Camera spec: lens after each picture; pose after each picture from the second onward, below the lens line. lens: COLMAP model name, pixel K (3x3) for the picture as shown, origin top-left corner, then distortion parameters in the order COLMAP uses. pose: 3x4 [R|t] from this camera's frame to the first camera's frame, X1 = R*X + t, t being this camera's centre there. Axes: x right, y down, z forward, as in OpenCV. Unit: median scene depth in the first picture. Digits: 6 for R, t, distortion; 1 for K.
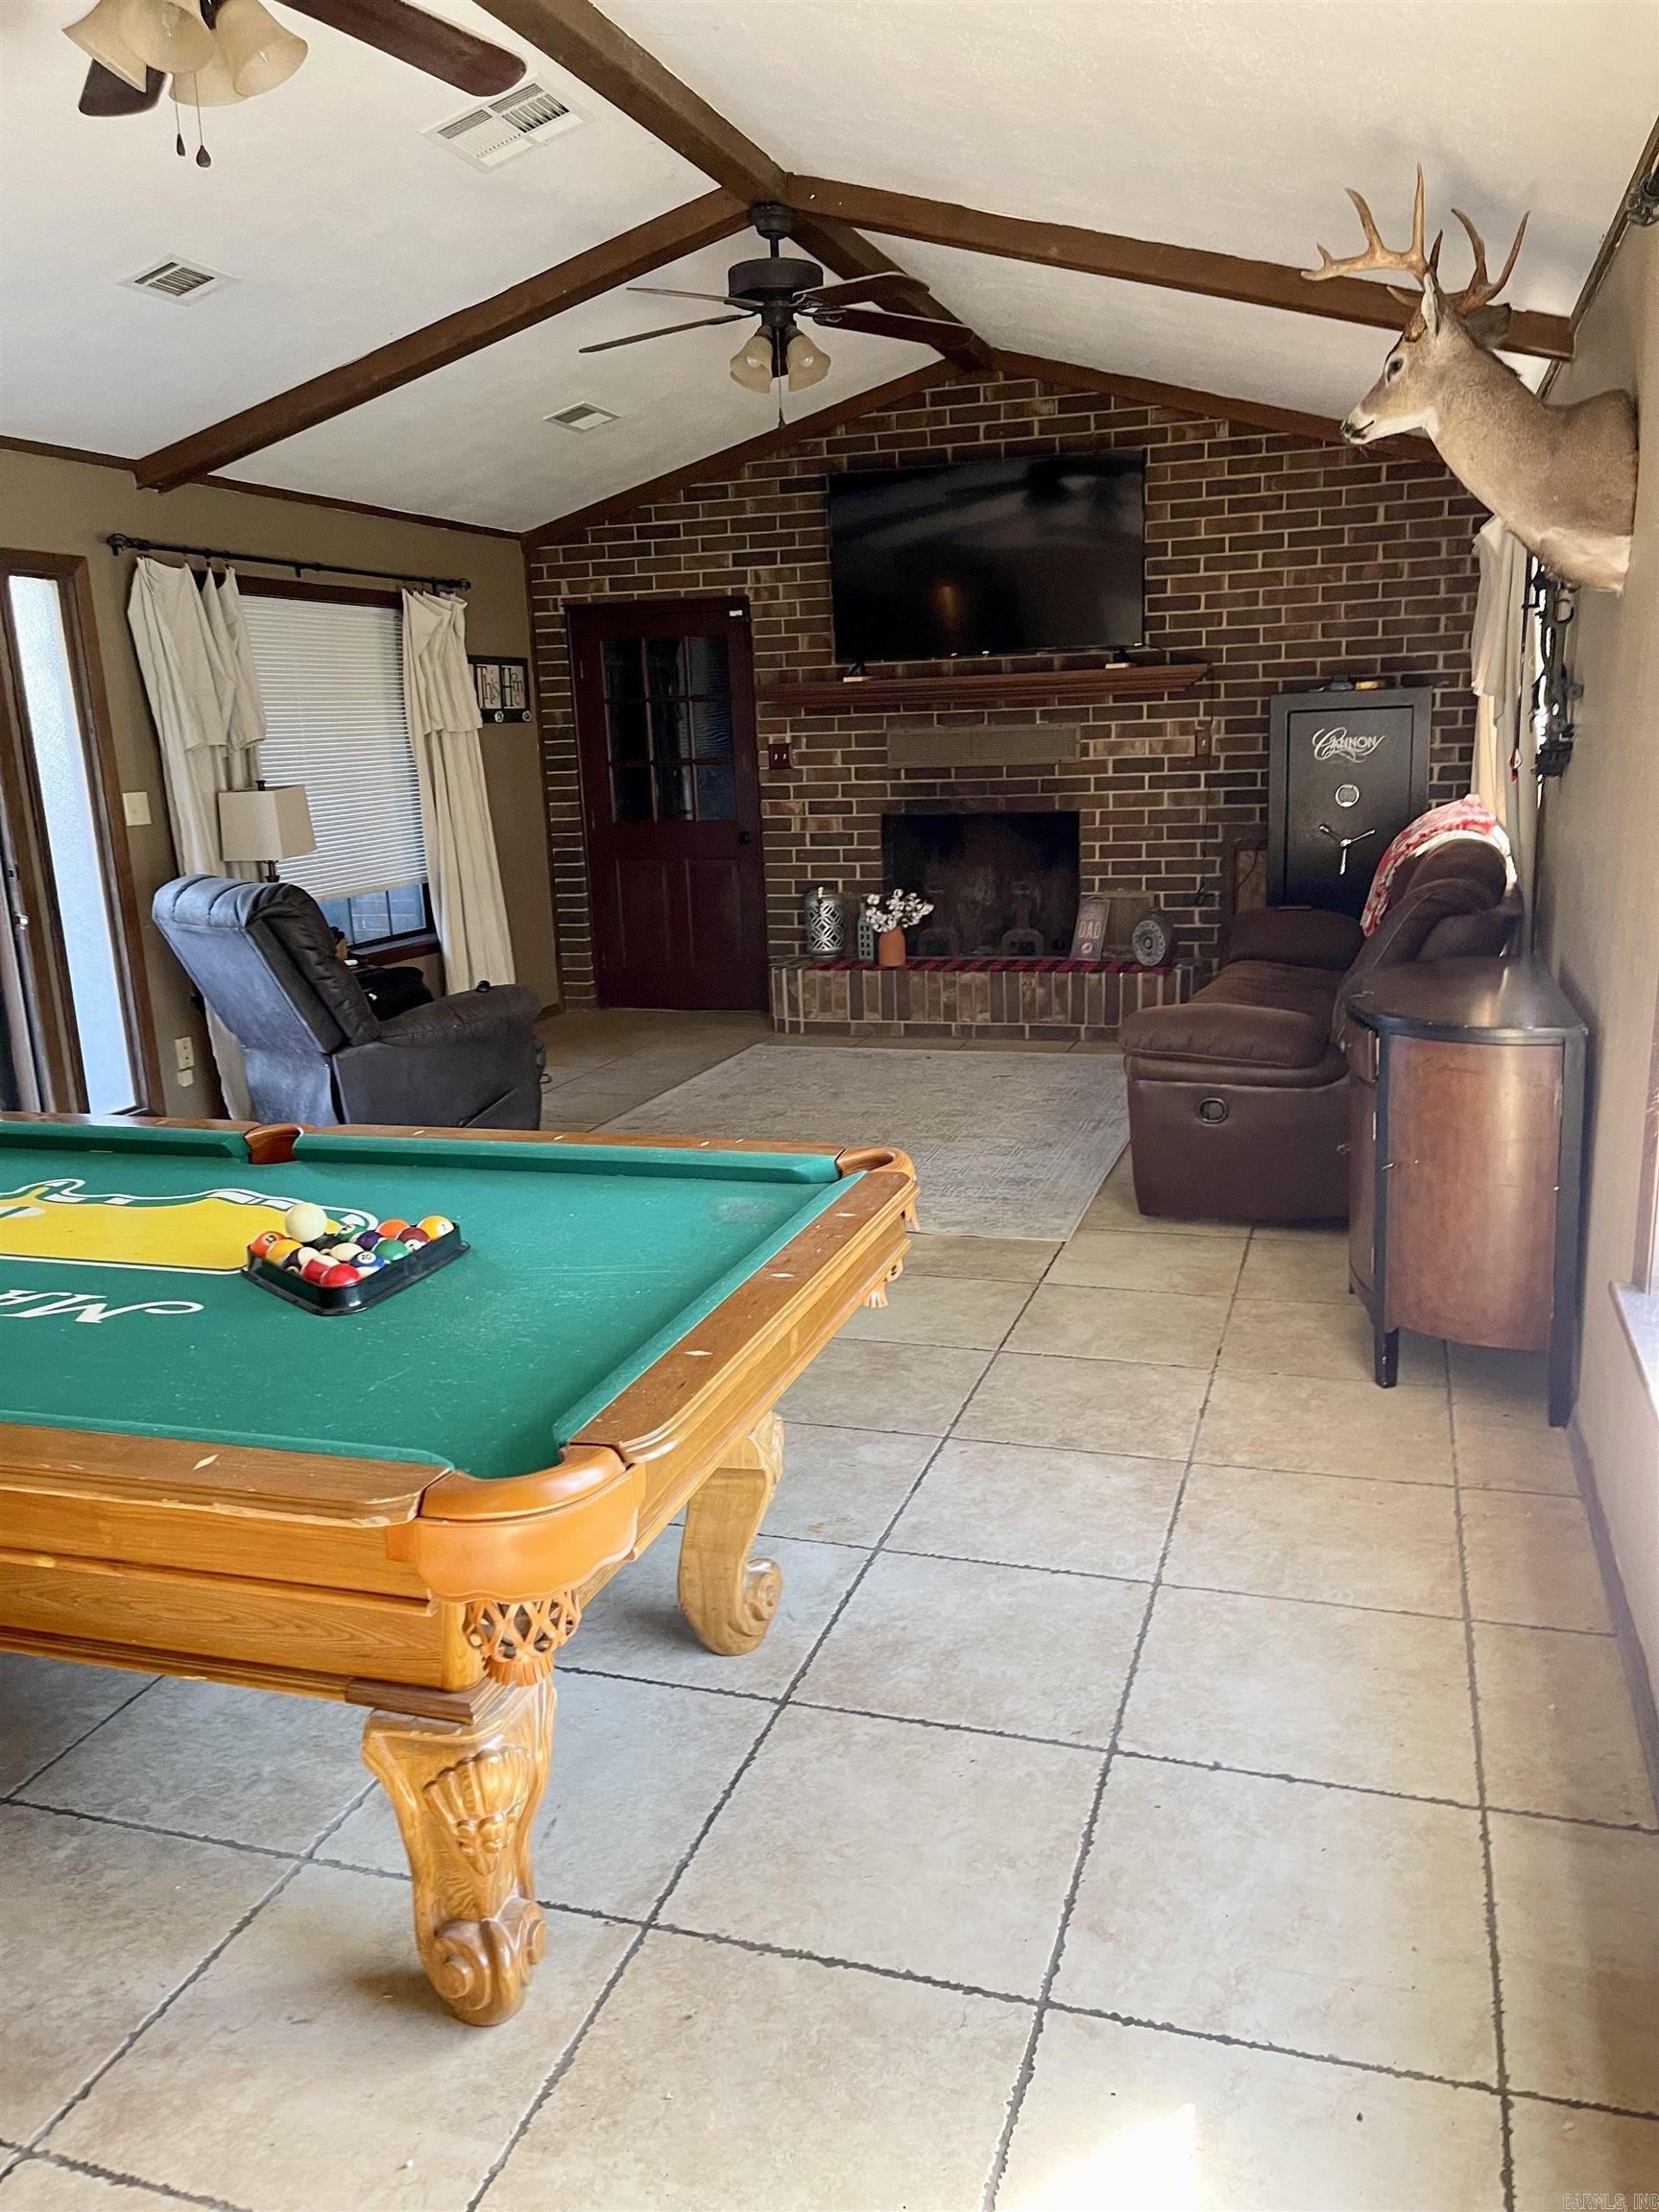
lens RADIAL K [[1677.0, 0, 850.5], [0, 1677.0, 1123.4], [0, 0, 1]] dist [0.069937, -0.093589]
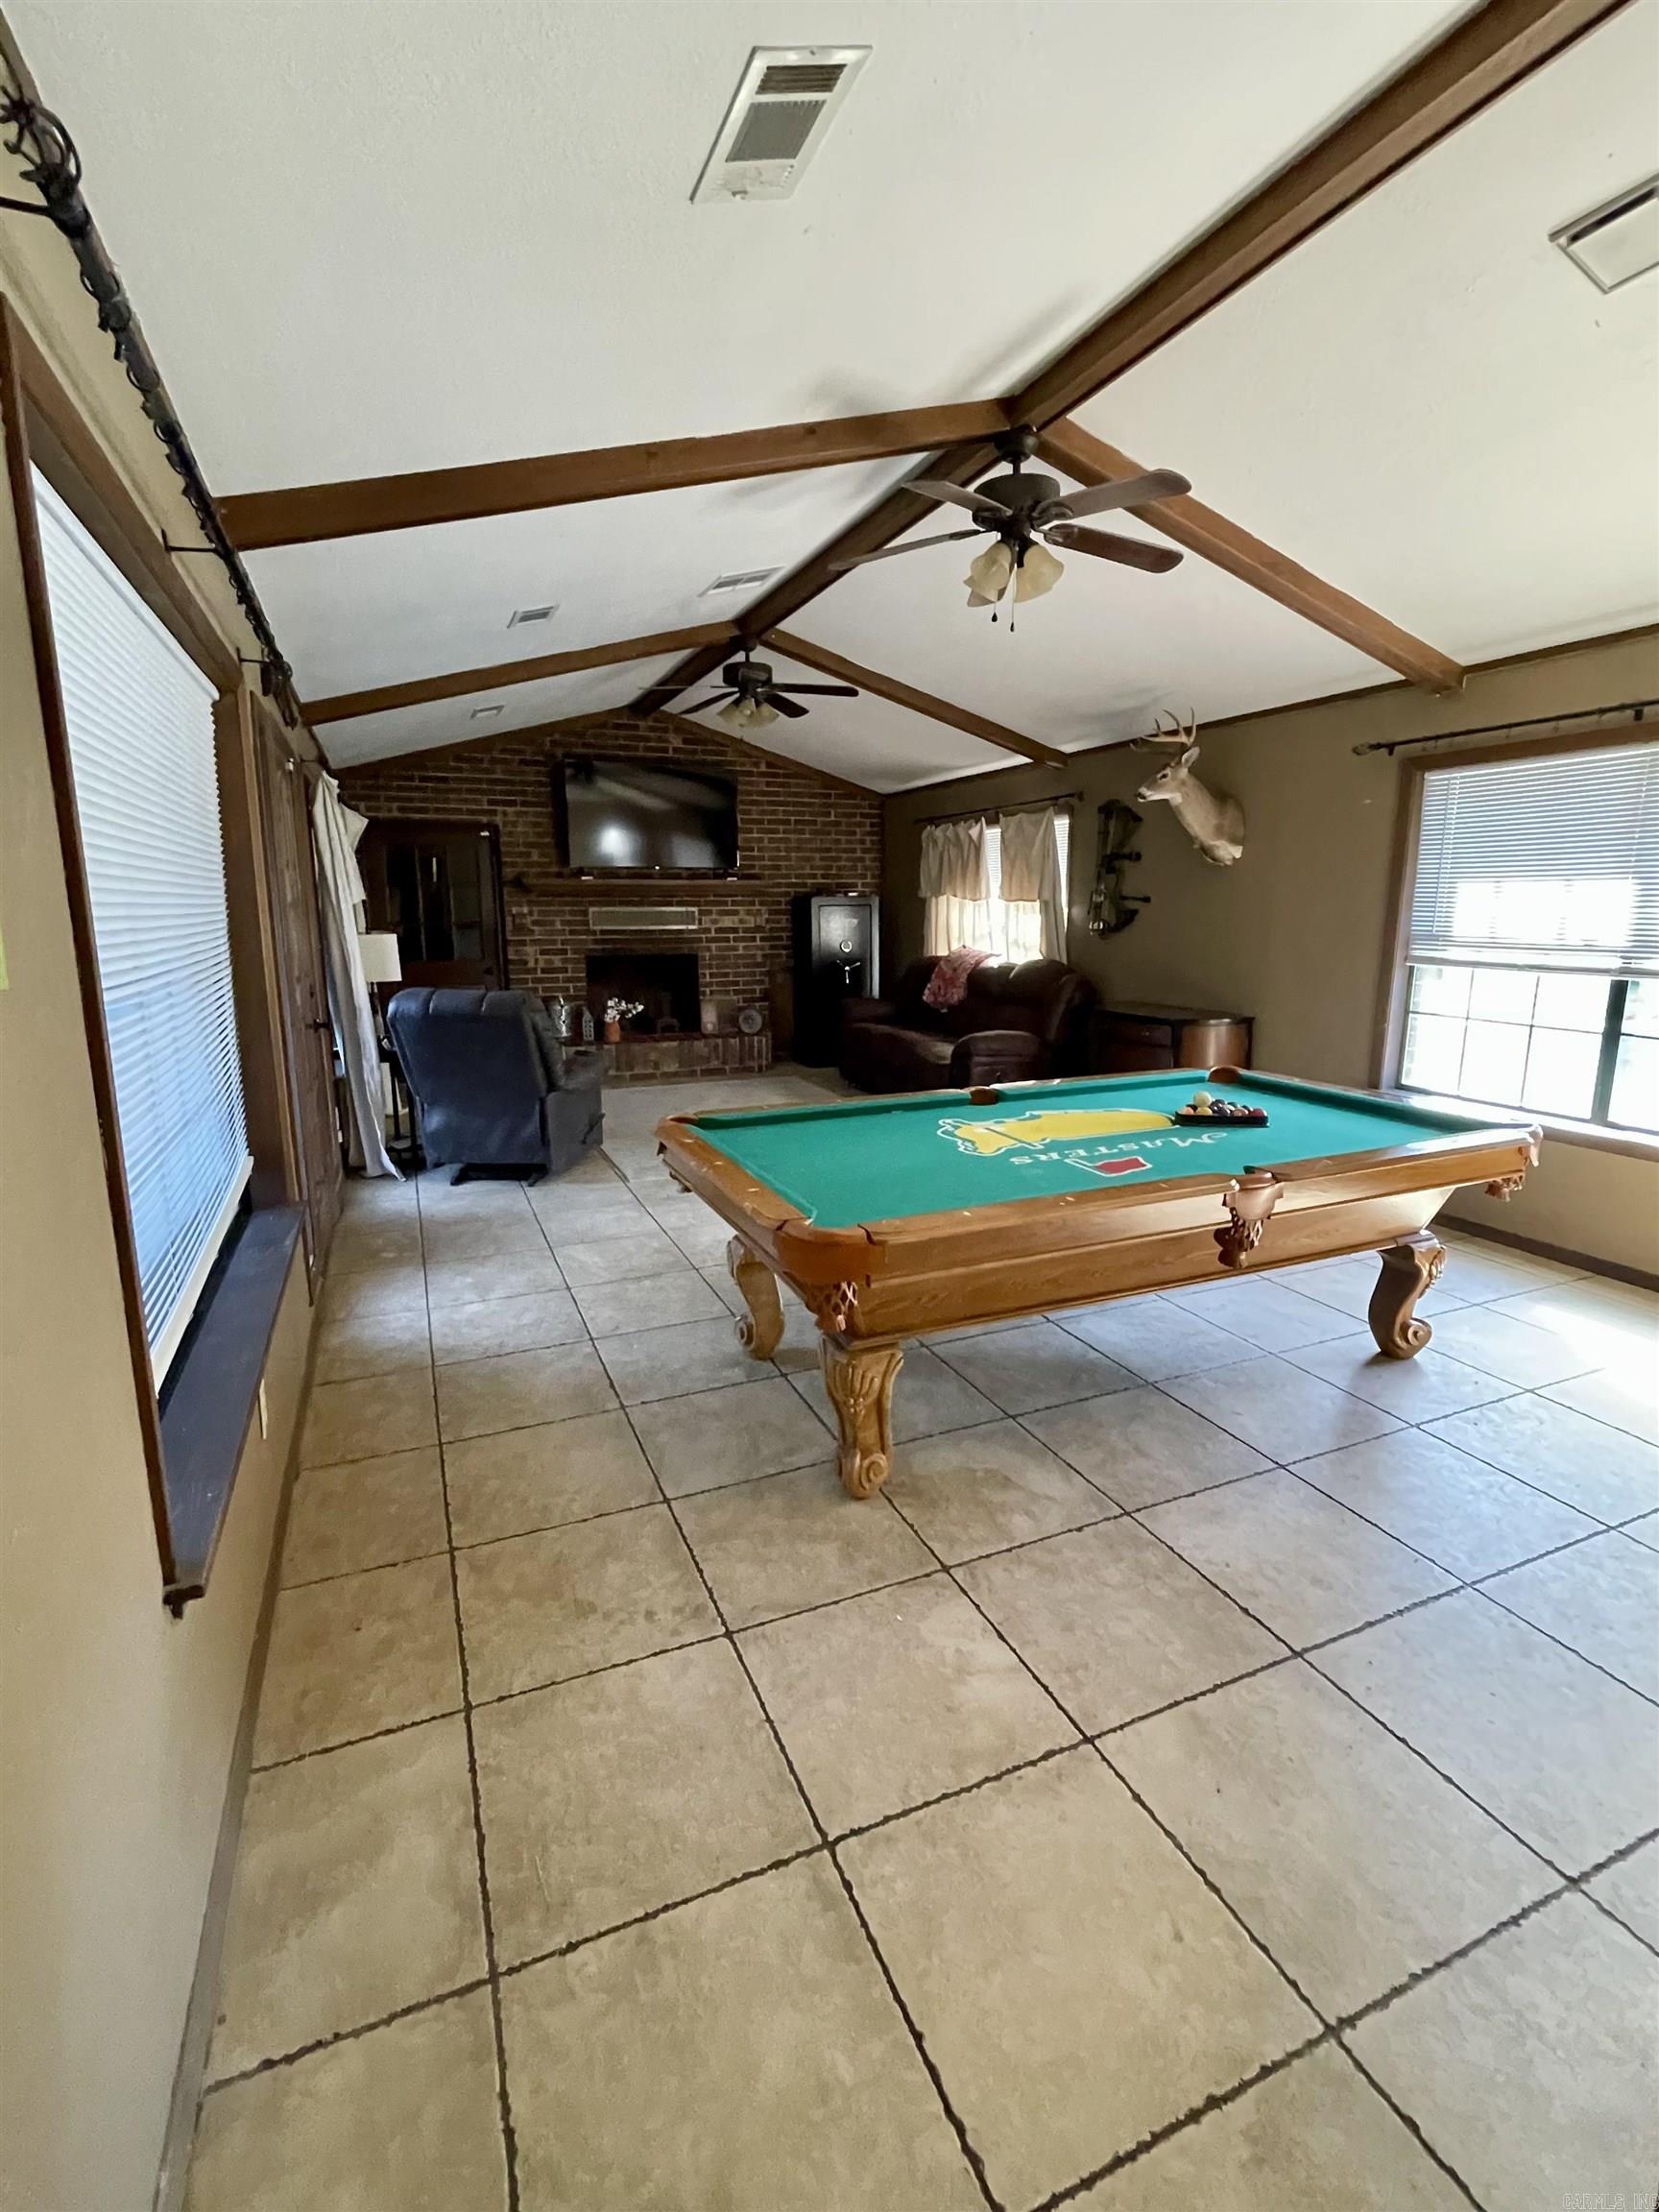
lens RADIAL K [[1017.2, 0, 821.0], [0, 1017.2, 1113.1], [0, 0, 1]] dist [-0.000120, -0.003281]
pose [[0.755189, -0.096286, 0.648397, -0.516299], [0.127343, 0.991858, -0.001027, 0.007657], [-0.643019, 0.083345, 0.761301, 0.071445]]
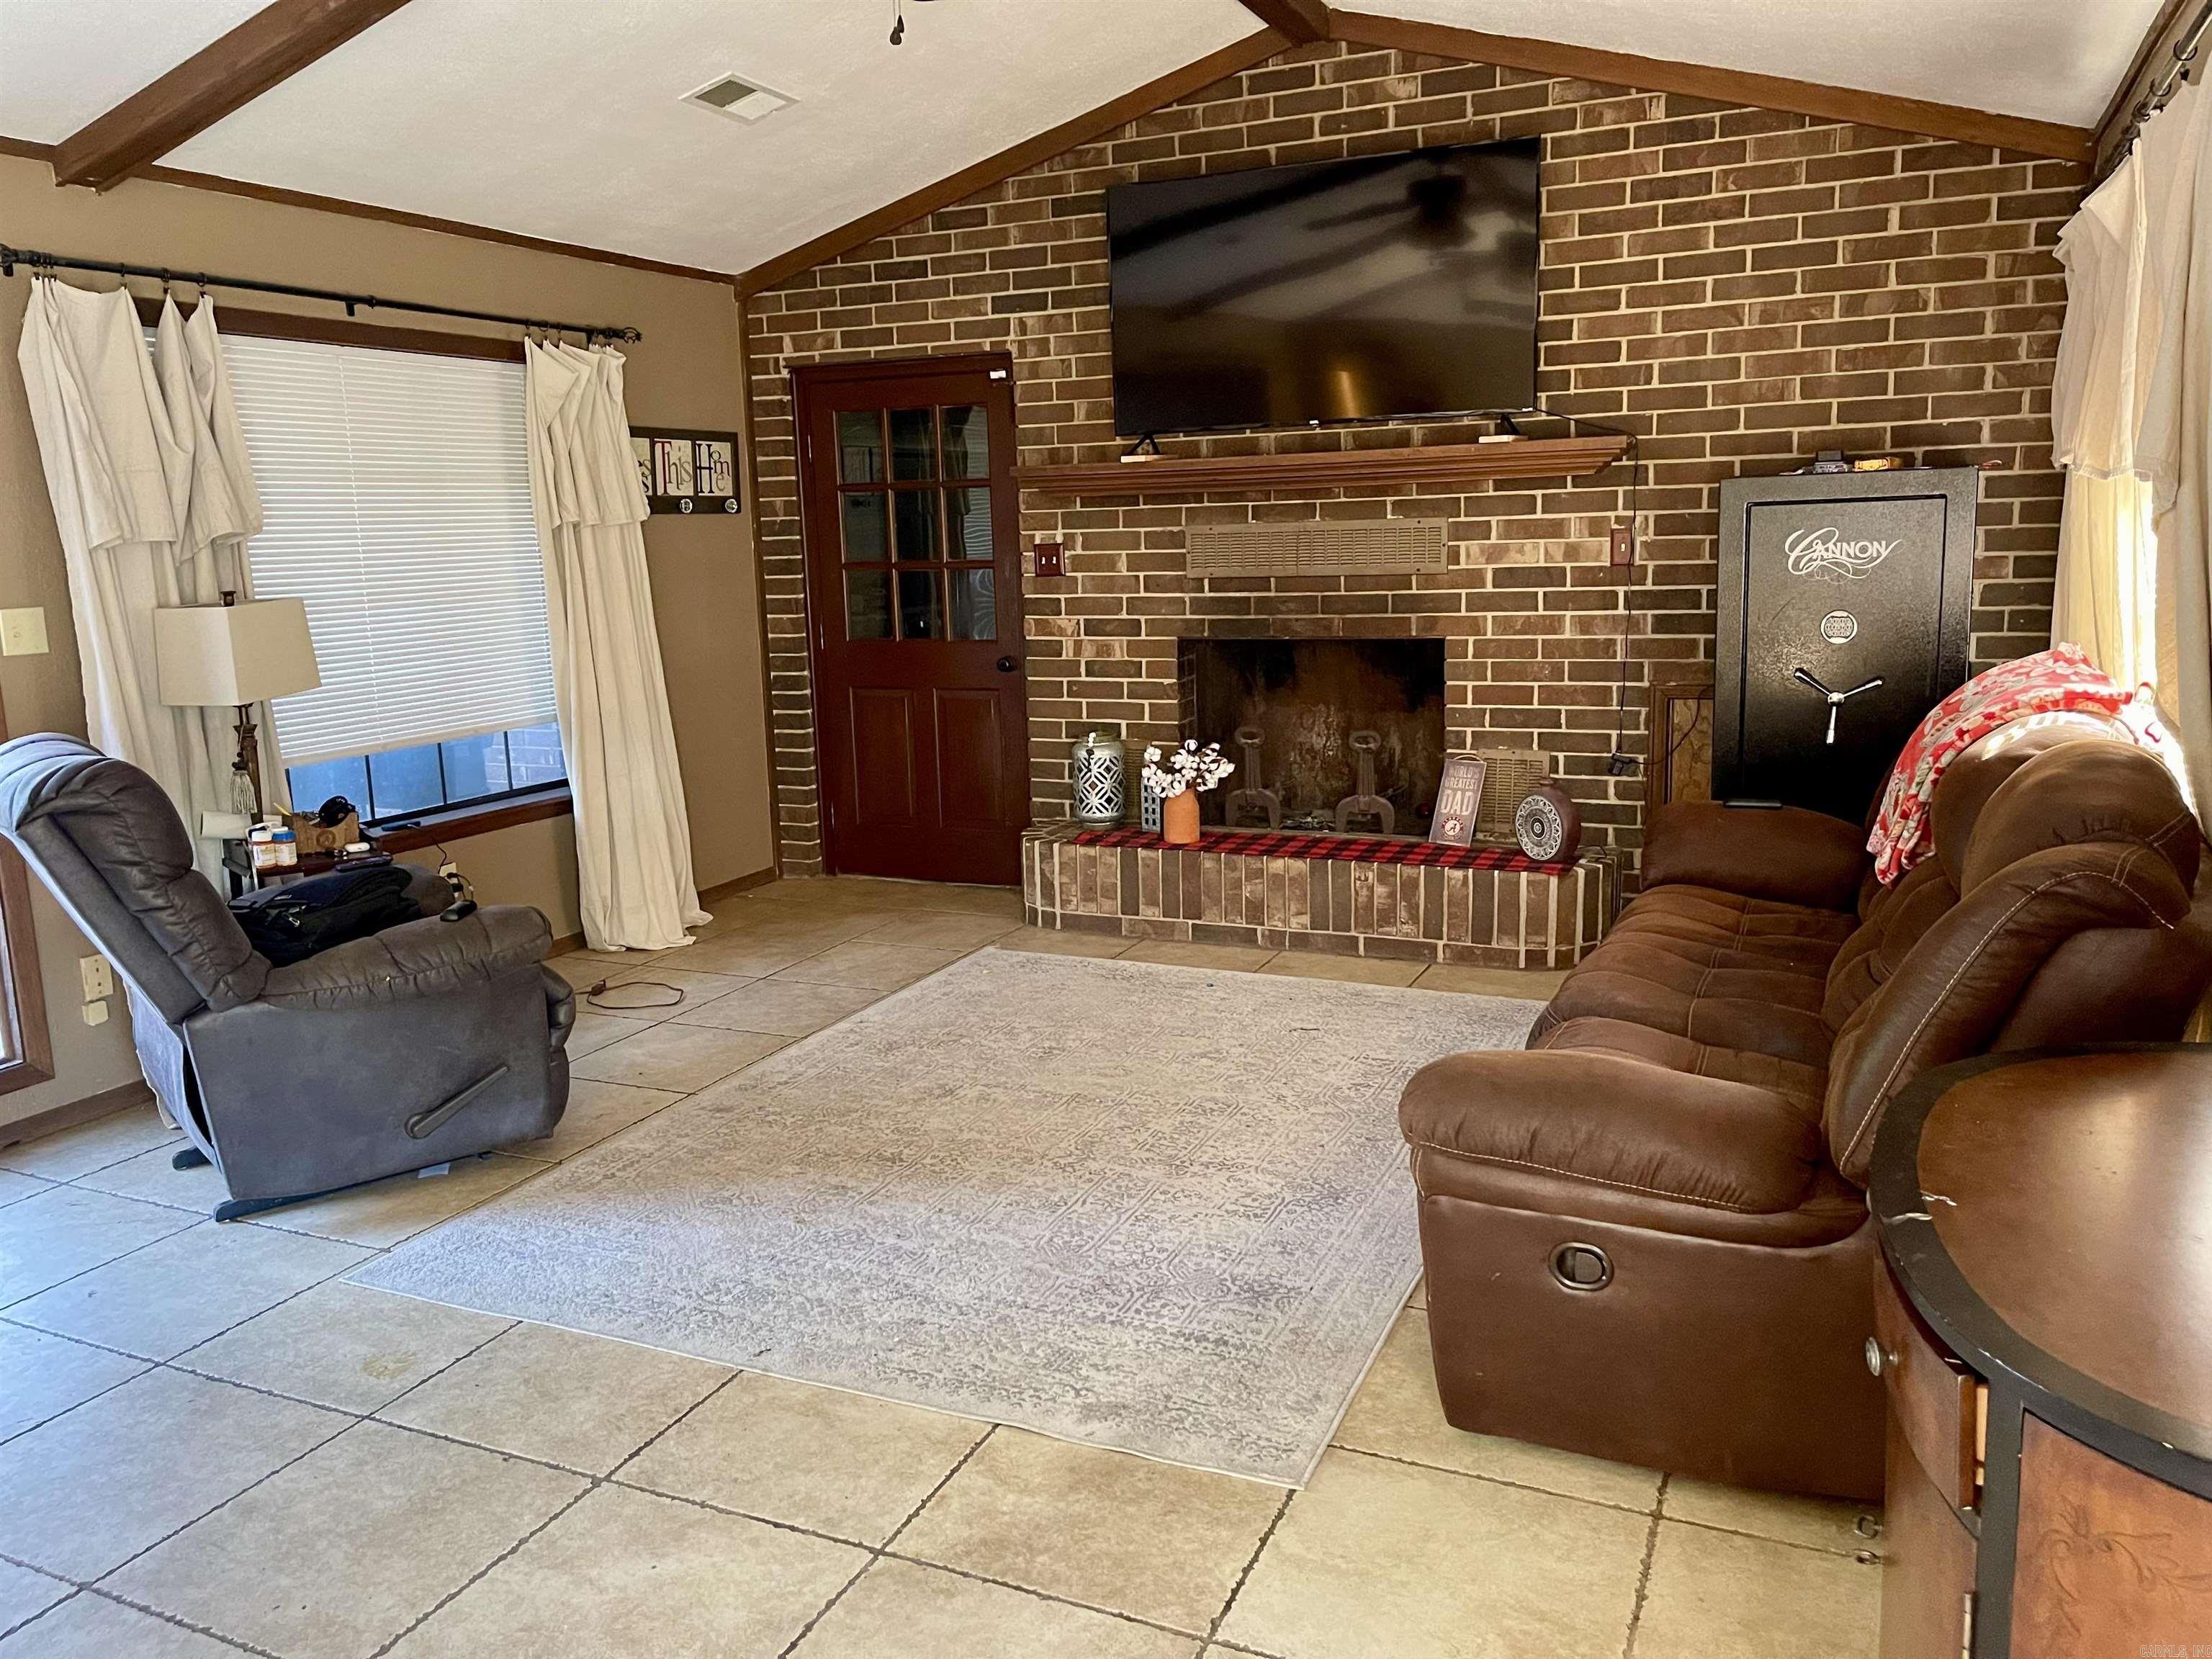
lens RADIAL K [[1677.0, 0, 1084.0], [0, 1677.0, 809.0], [0, 0, 1]] dist [0.069937, -0.093589]
pose [[0.992096, 0.027514, -0.122431, 0.074116], [-0.034917, 0.997663, -0.058732, -0.066250], [0.120529, 0.062543, 0.990738, 0.276873]]
